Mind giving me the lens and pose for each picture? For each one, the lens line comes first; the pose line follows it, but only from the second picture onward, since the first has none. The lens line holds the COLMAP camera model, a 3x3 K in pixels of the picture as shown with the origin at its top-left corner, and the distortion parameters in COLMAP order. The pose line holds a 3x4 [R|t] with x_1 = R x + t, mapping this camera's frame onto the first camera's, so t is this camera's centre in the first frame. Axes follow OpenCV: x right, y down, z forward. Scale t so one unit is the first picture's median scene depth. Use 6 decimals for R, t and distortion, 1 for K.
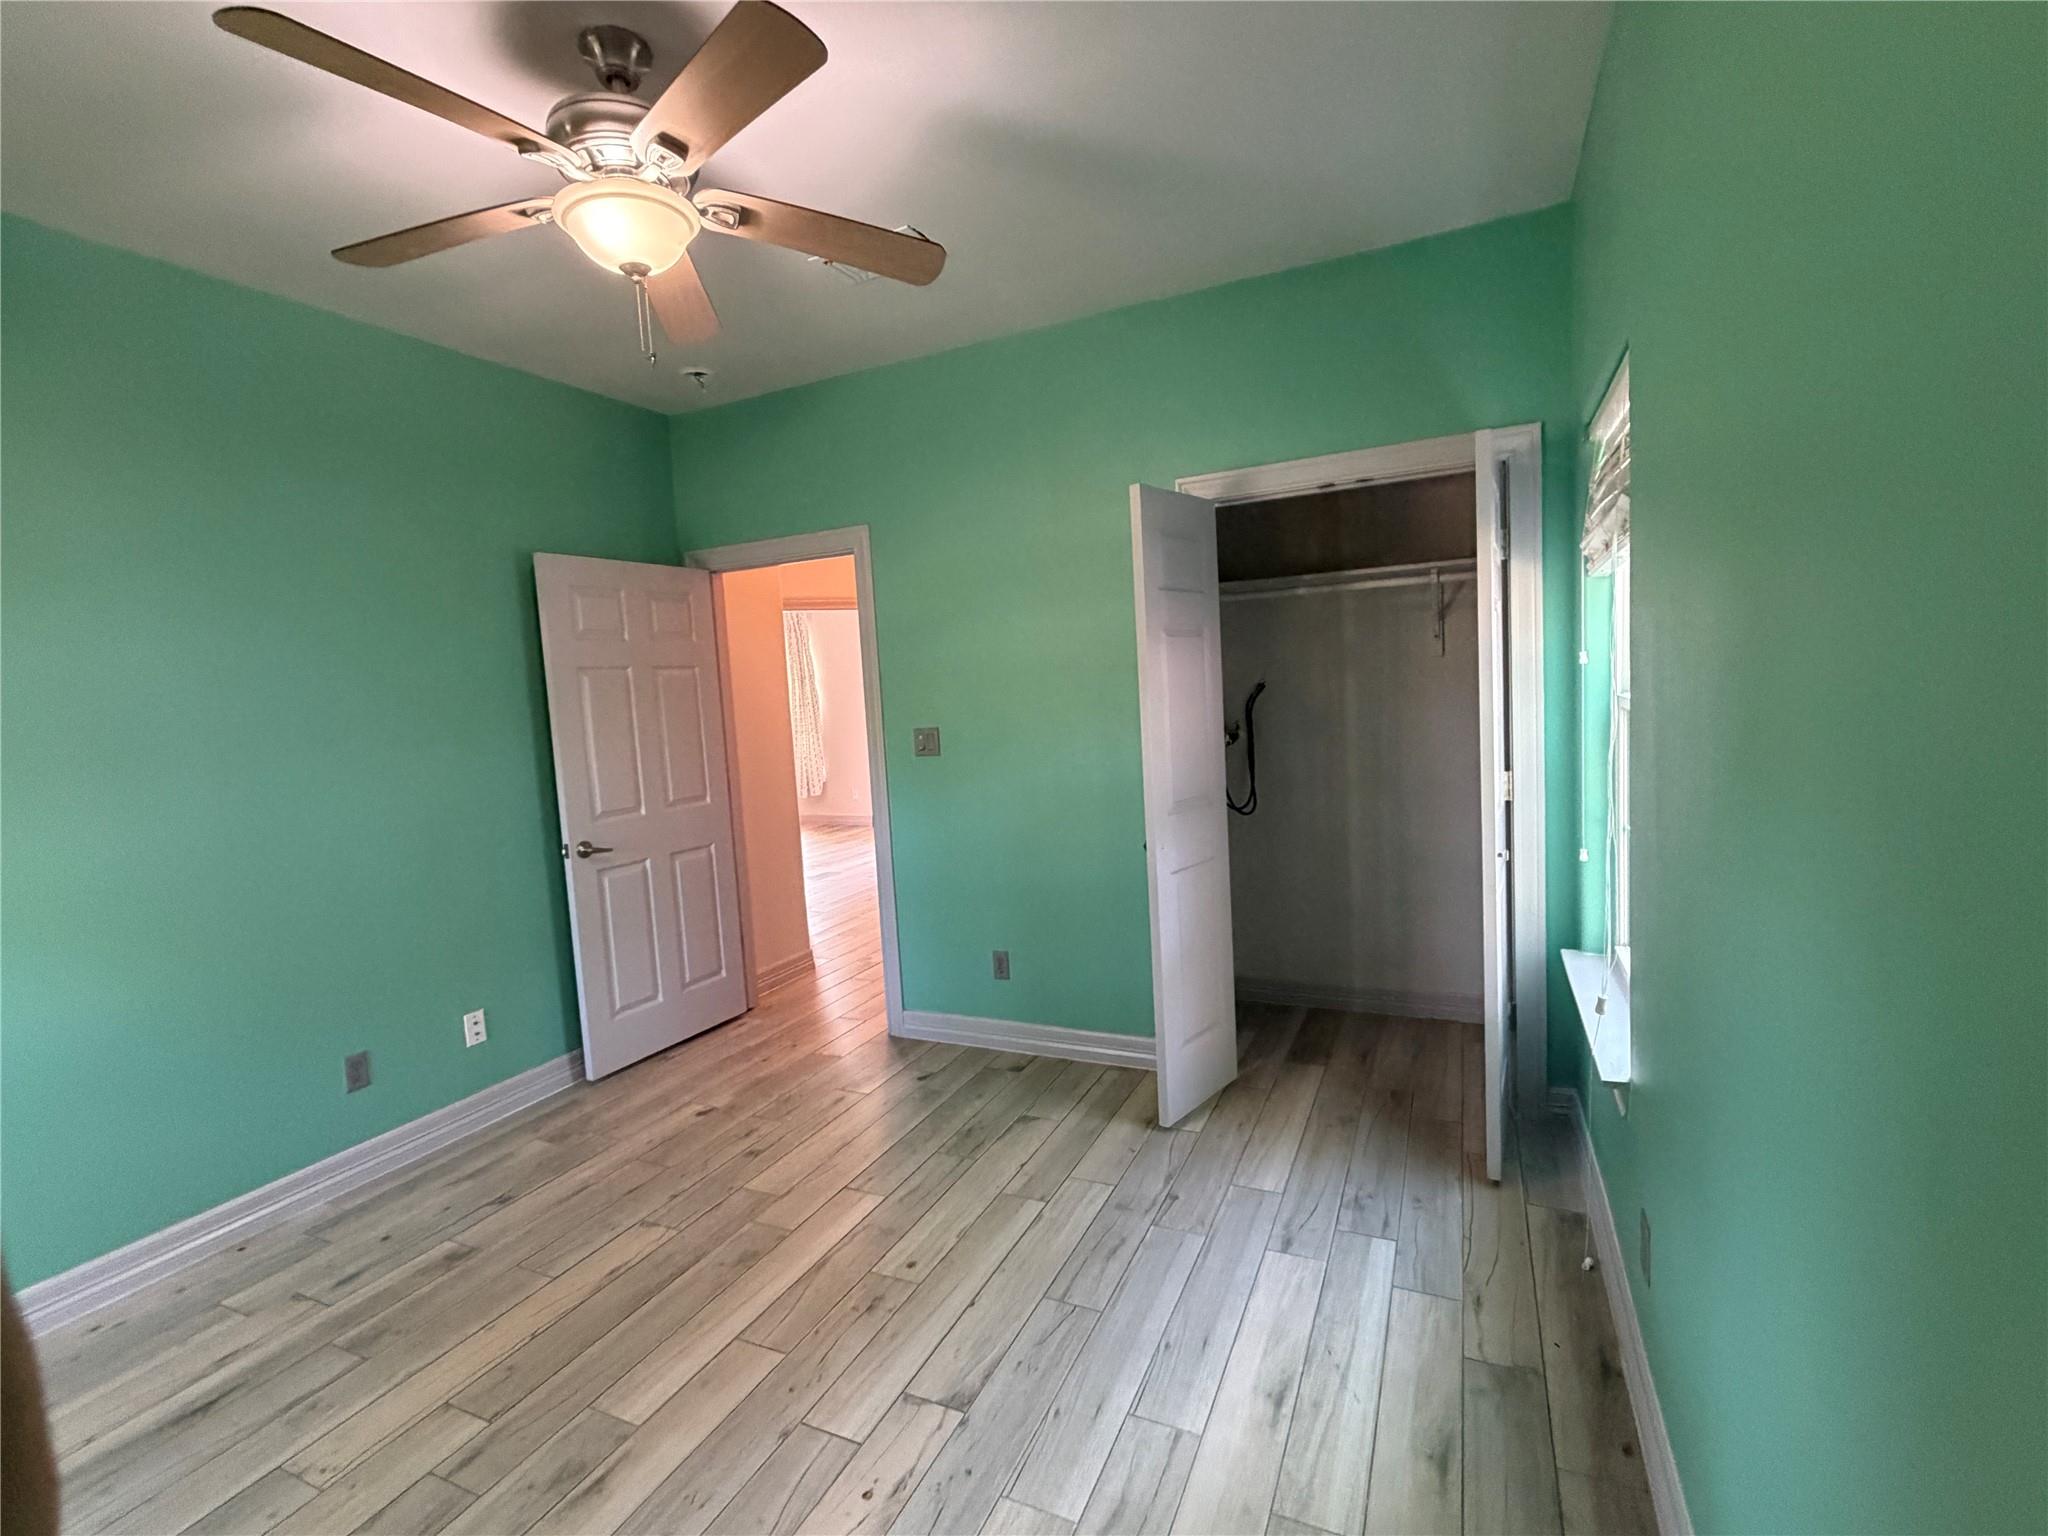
lens RADIAL K [[930.0, 0, 1024.0], [0, 930.0, 768.0], [0, 0, 1]] dist [0.001453, 0.000234]
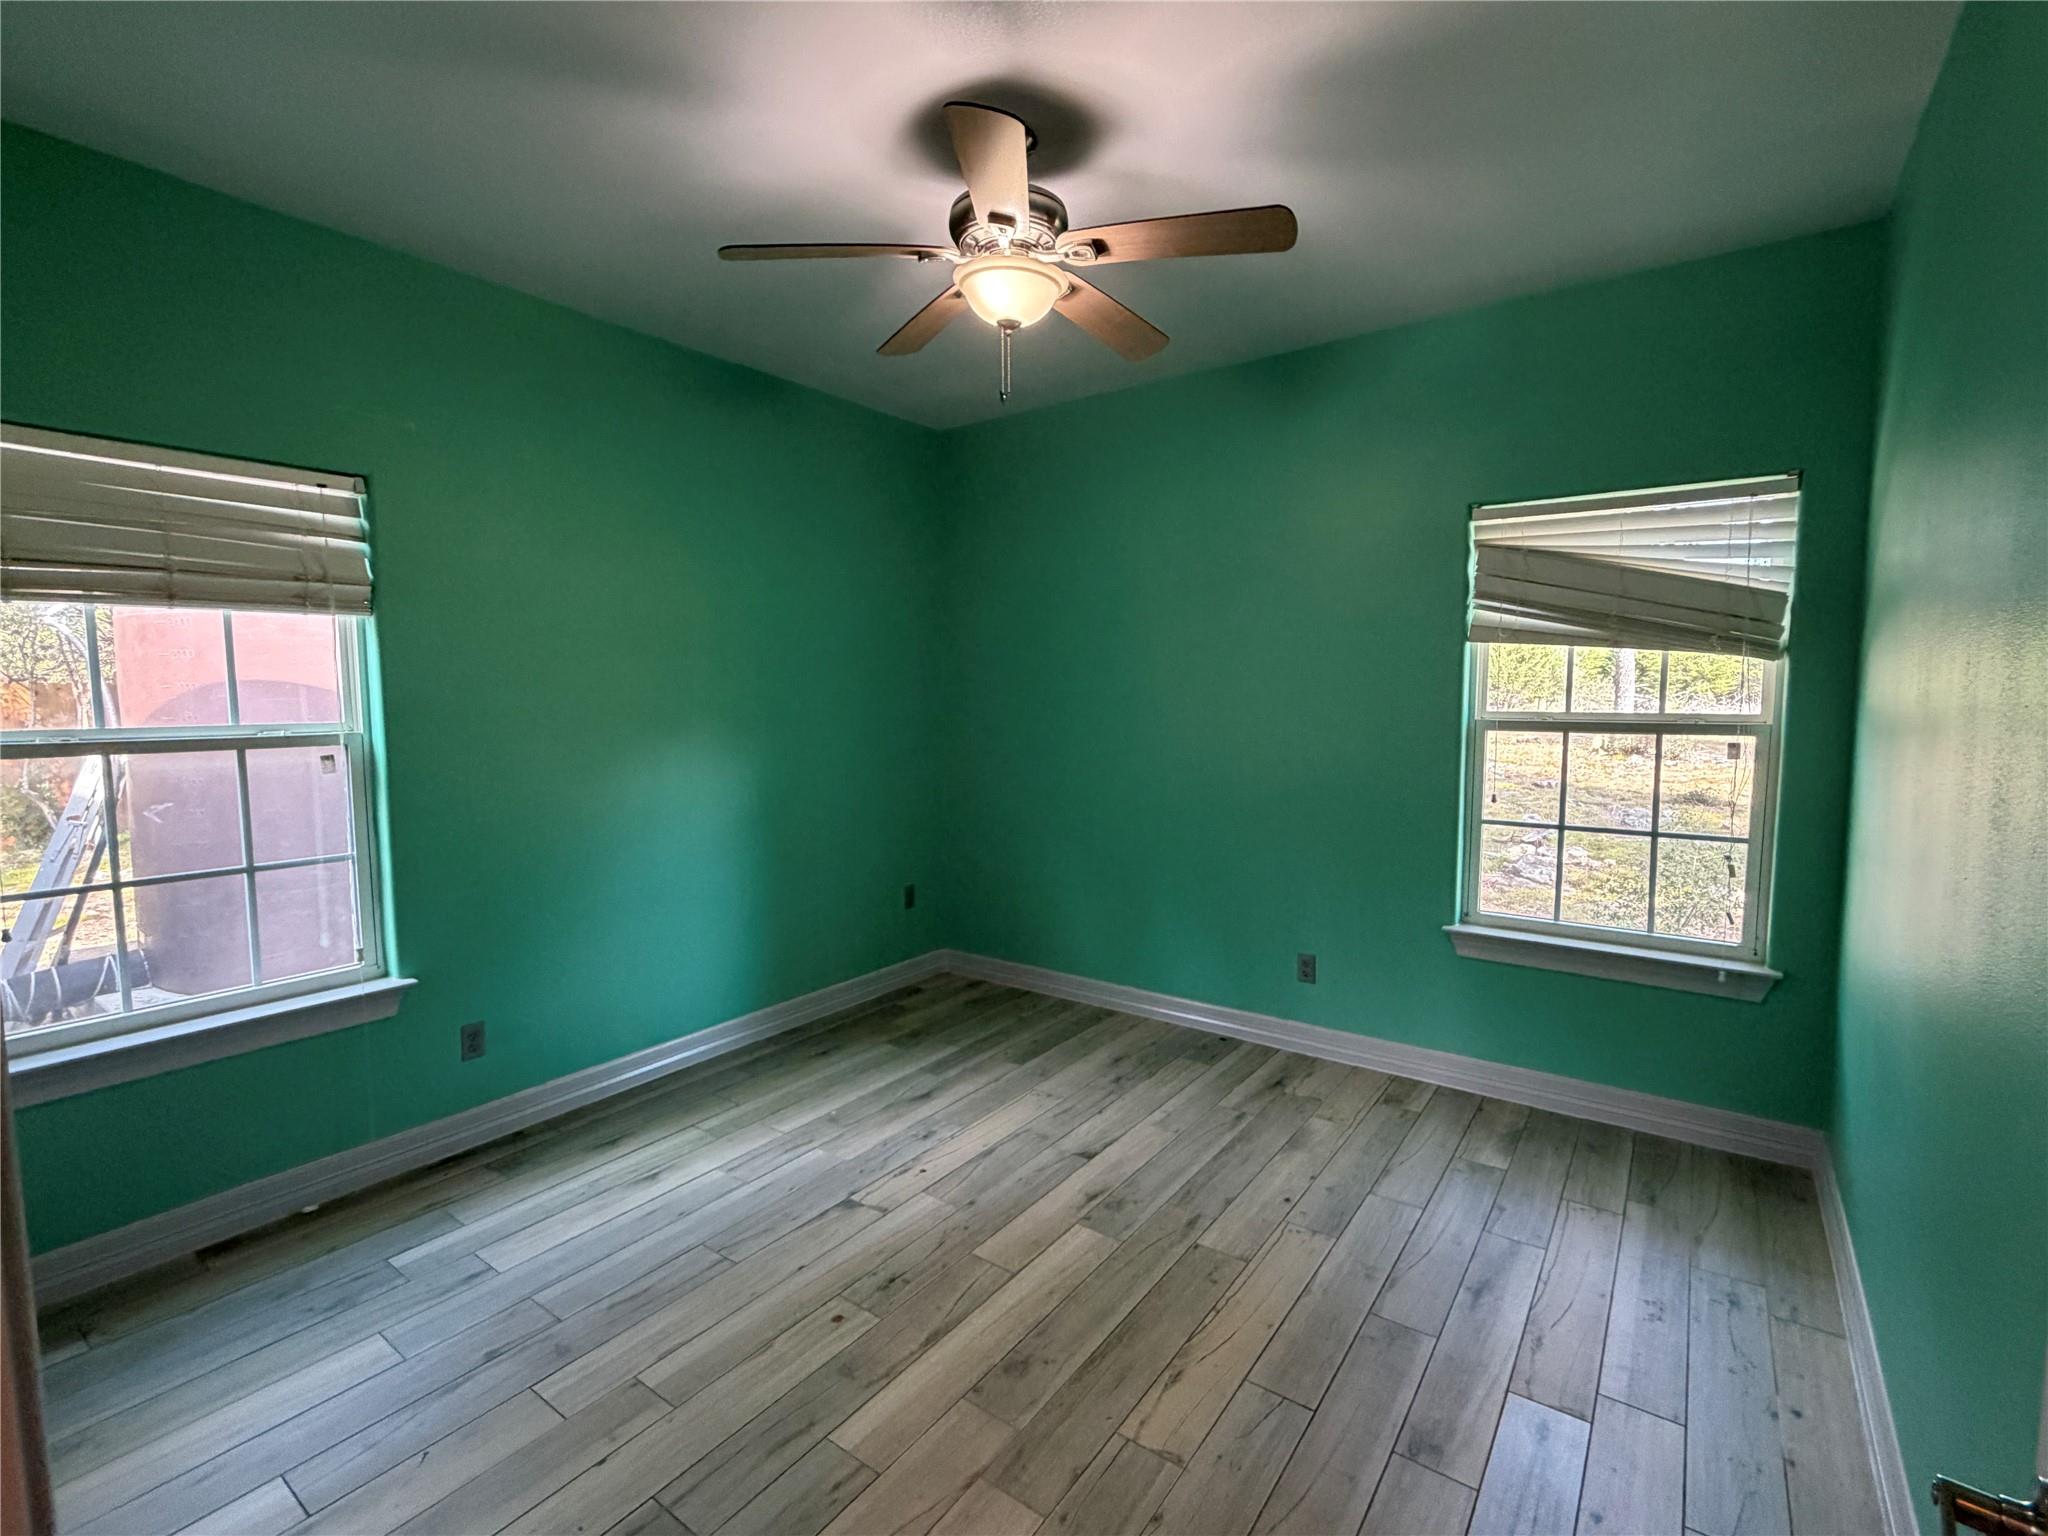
lens RADIAL K [[930.0, 0, 1024.0], [0, 930.0, 768.0], [0, 0, 1]] dist [0.001453, 0.000234]
pose [[-0.979991, 0.044627, 0.193974, -0.579860], [0.075863, 0.984726, 0.156716, -0.147070], [-0.184017, 0.168296, -0.968408, 2.035700]]
